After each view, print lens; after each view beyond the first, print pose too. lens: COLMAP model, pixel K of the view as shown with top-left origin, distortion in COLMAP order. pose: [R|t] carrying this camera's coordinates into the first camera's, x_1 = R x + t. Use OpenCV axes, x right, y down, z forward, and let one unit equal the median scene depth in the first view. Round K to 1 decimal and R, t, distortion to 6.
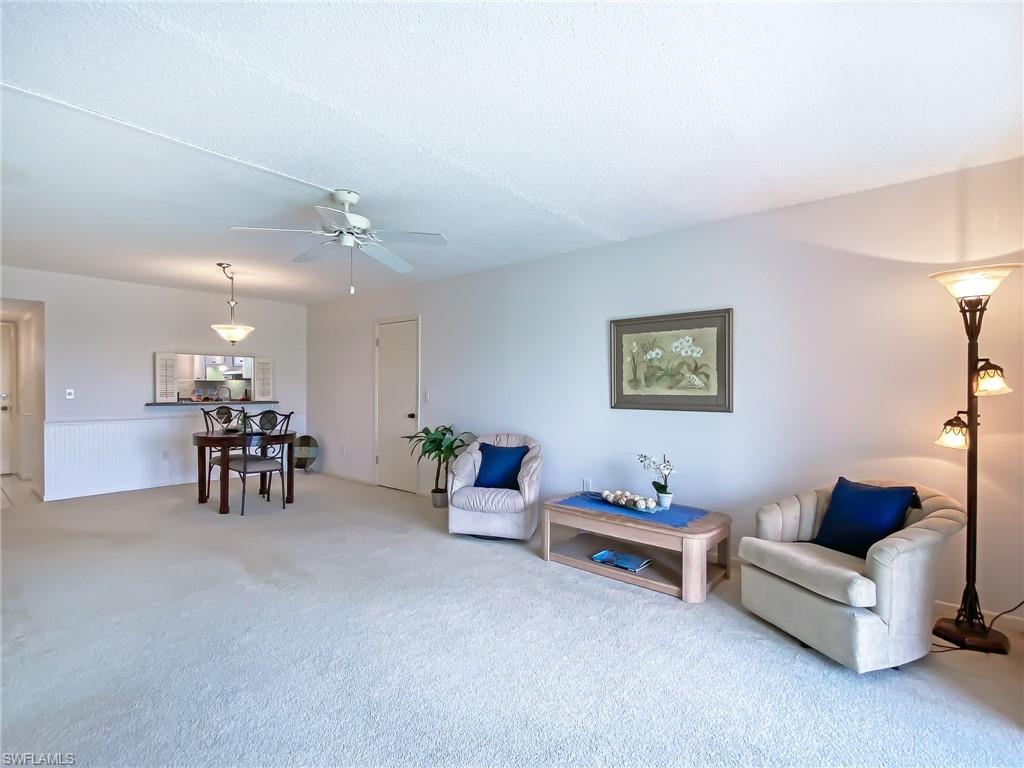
lens RADIAL K [[501.0, 0, 511.4], [0, 501.0, 391.5], [0, 0, 1]] dist [0.001132, -0.000282]
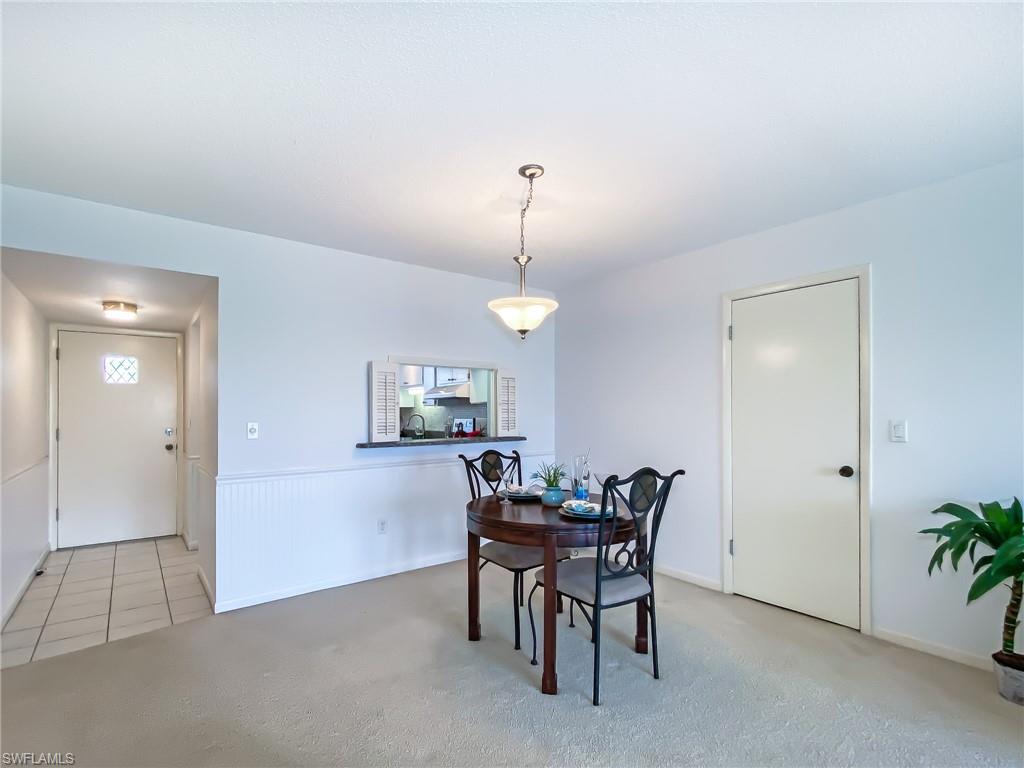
lens RADIAL K [[490.6, 0, 513.2], [0, 490.6, 399.7], [0, 0, 1]] dist [0.013389, -0.000387]
pose [[0.979339, -0.016844, -0.201522, -0.429631], [0.010377, 0.999398, -0.033103, -0.009206], [0.201959, 0.030328, 0.978924, 0.455096]]
